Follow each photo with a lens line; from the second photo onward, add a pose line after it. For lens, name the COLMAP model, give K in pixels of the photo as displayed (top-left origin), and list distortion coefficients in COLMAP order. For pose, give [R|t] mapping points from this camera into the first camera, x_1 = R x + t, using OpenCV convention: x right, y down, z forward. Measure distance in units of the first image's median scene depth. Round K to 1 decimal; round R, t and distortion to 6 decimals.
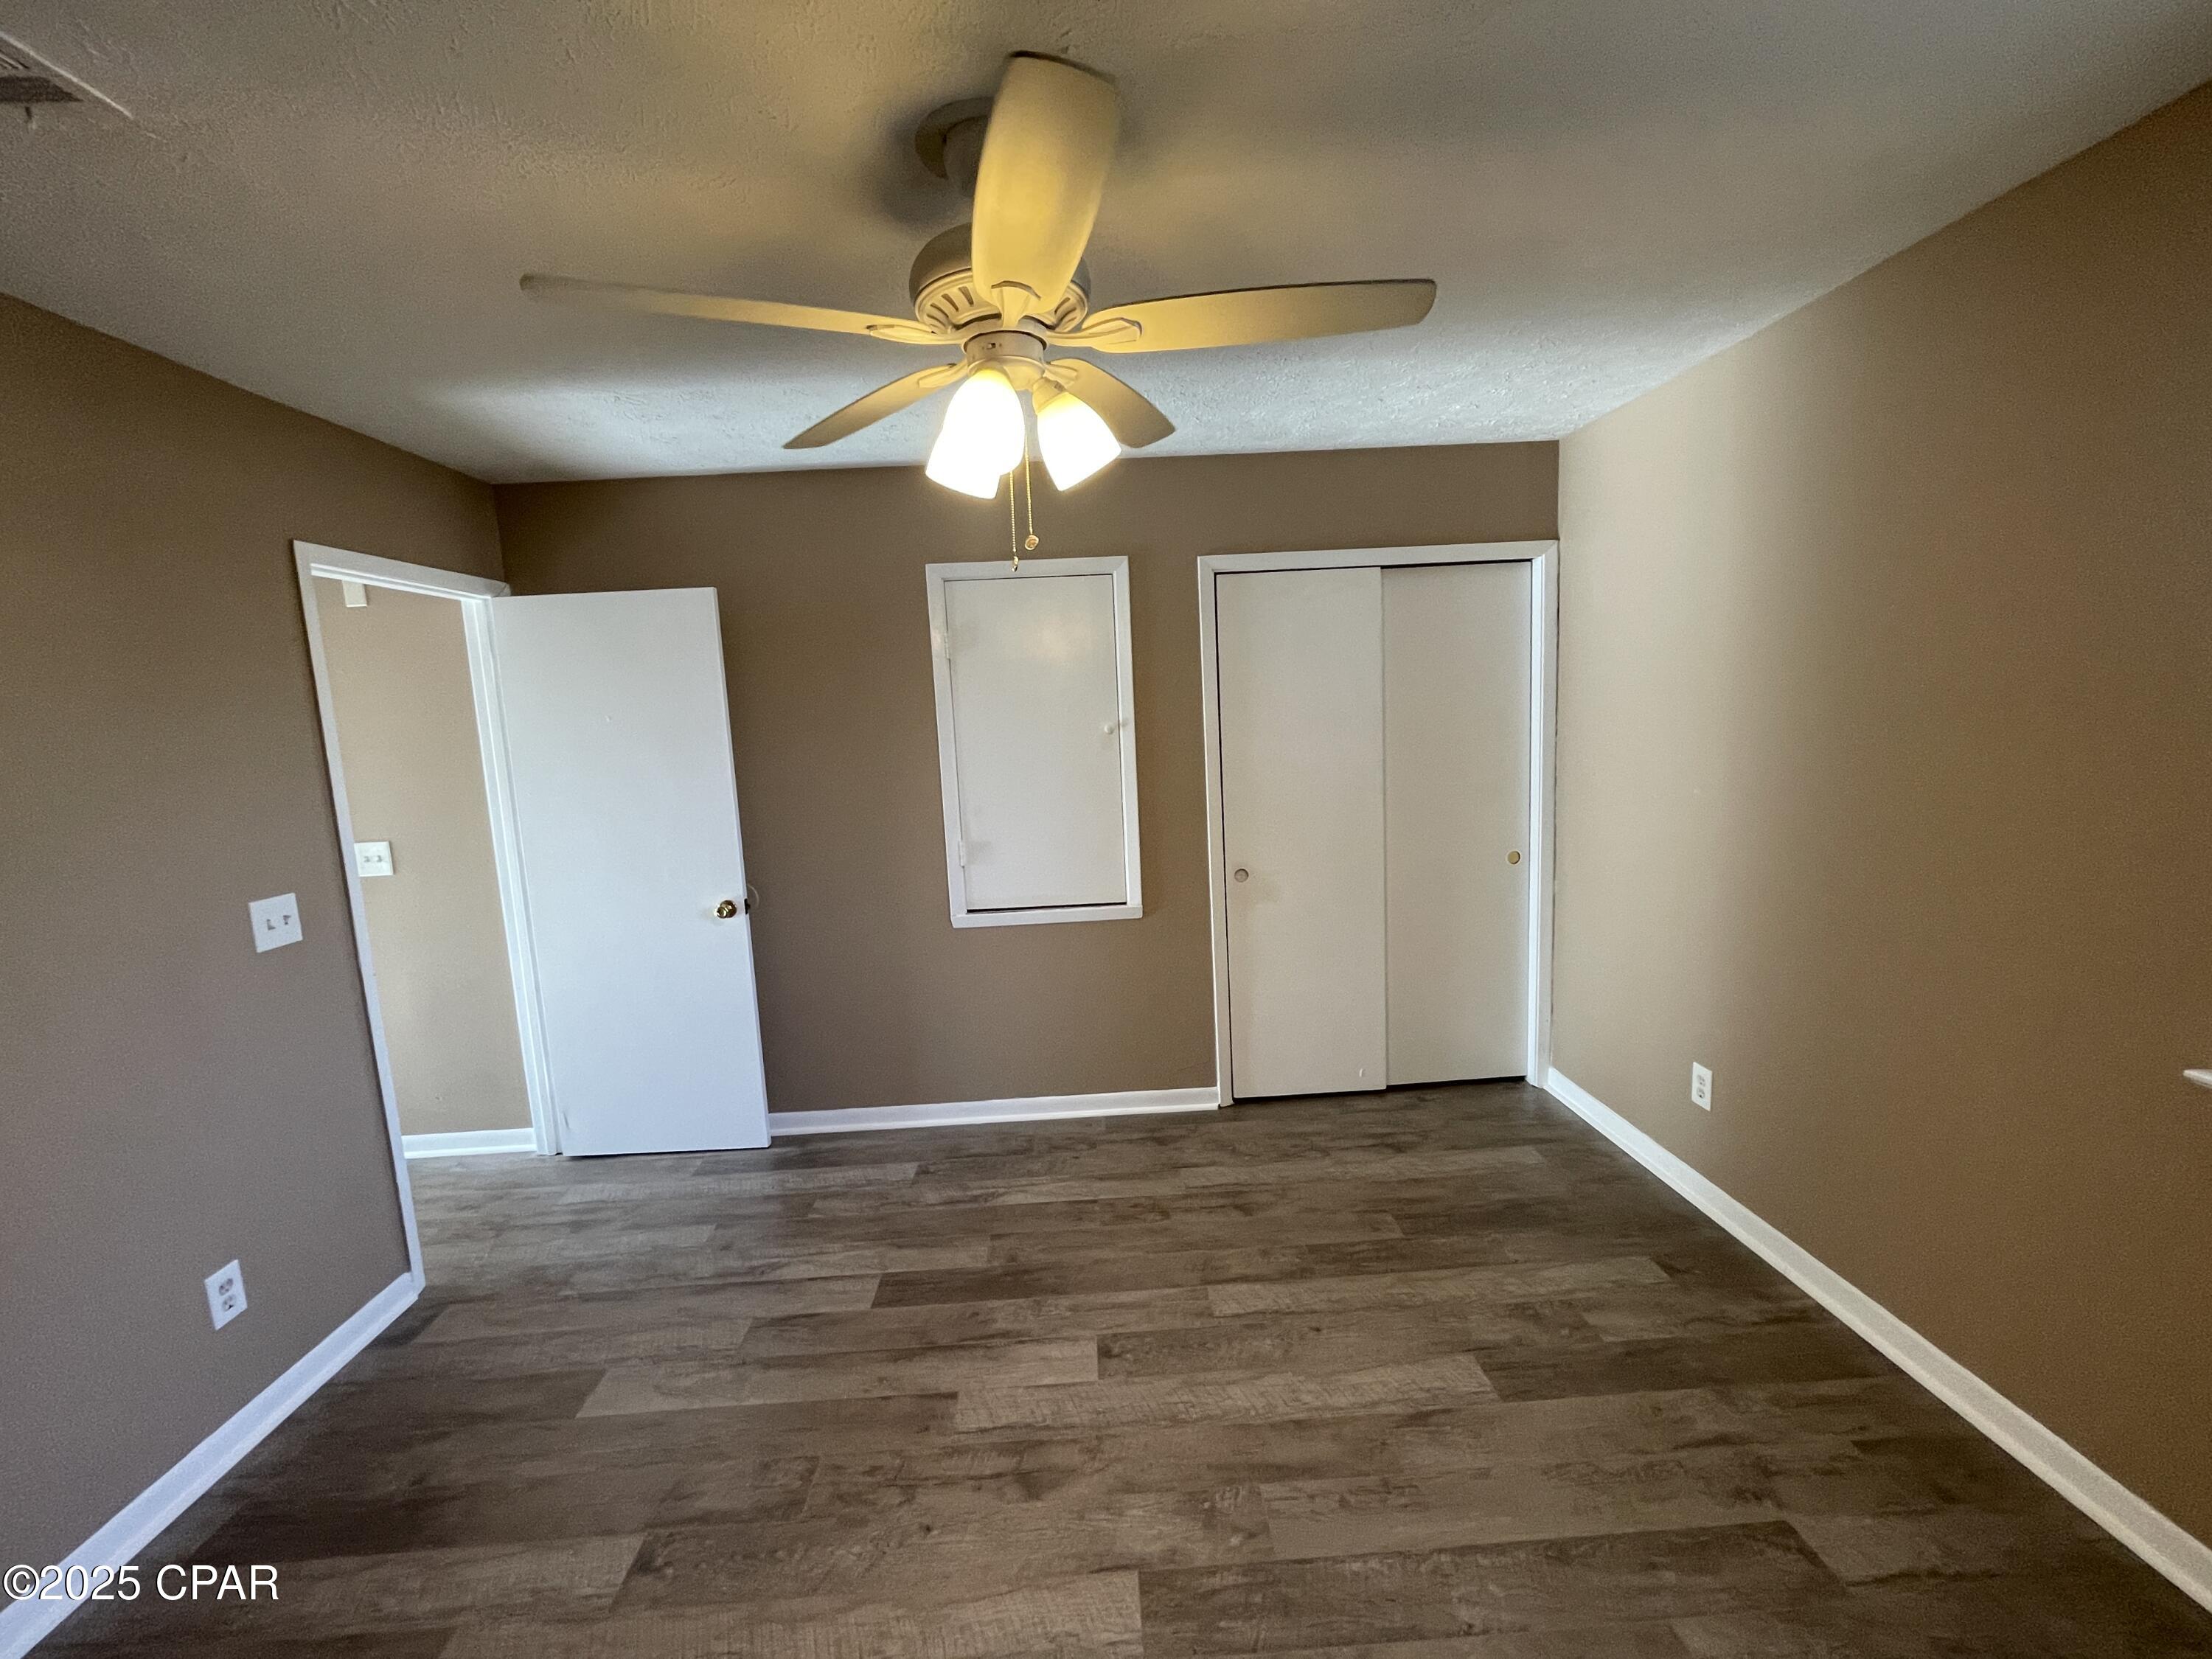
lens RADIAL K [[893.7, 0, 1094.9], [0, 893.7, 814.8], [0, 0, 1]] dist [-0.003782, -0.000500]
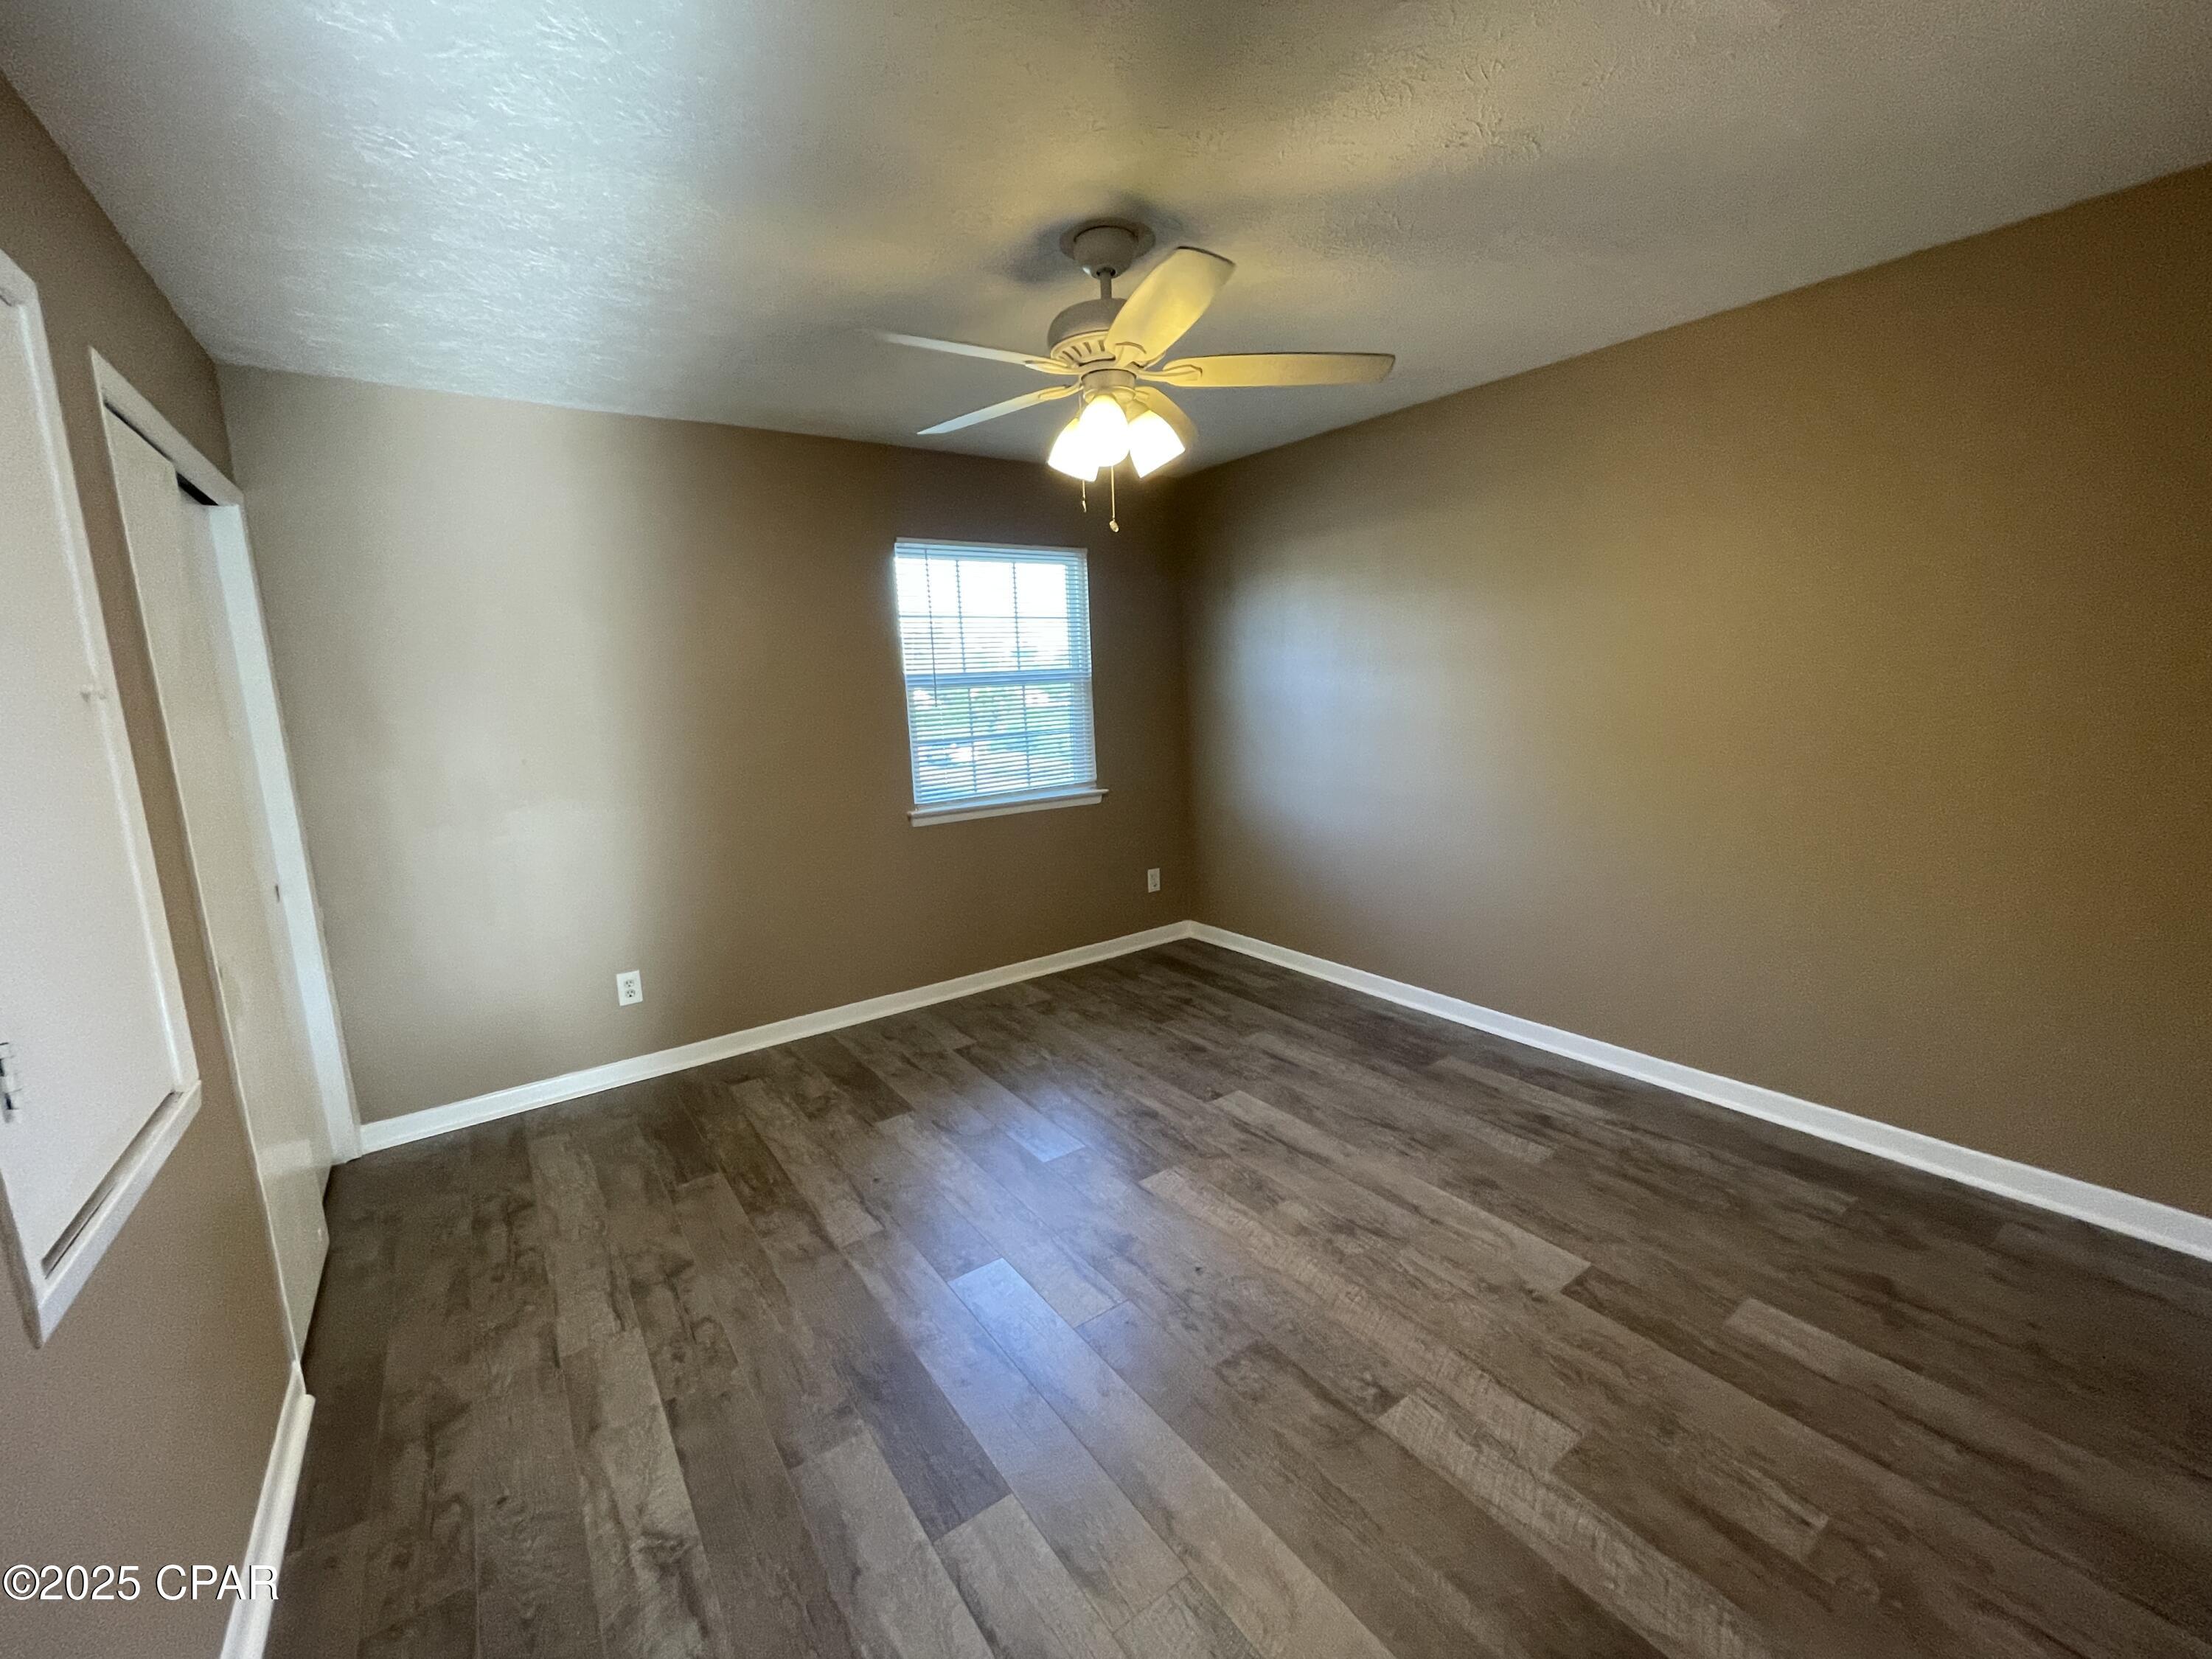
lens RADIAL K [[893.7, 0, 1095.8], [0, 893.7, 834.2], [0, 0, 1]] dist [-0.003782, -0.000500]
pose [[-0.544370, -0.075435, 0.835447, -0.796134], [0.160376, 0.968218, 0.191923, -0.049304], [-0.823372, 0.238463, -0.514970, 1.149967]]
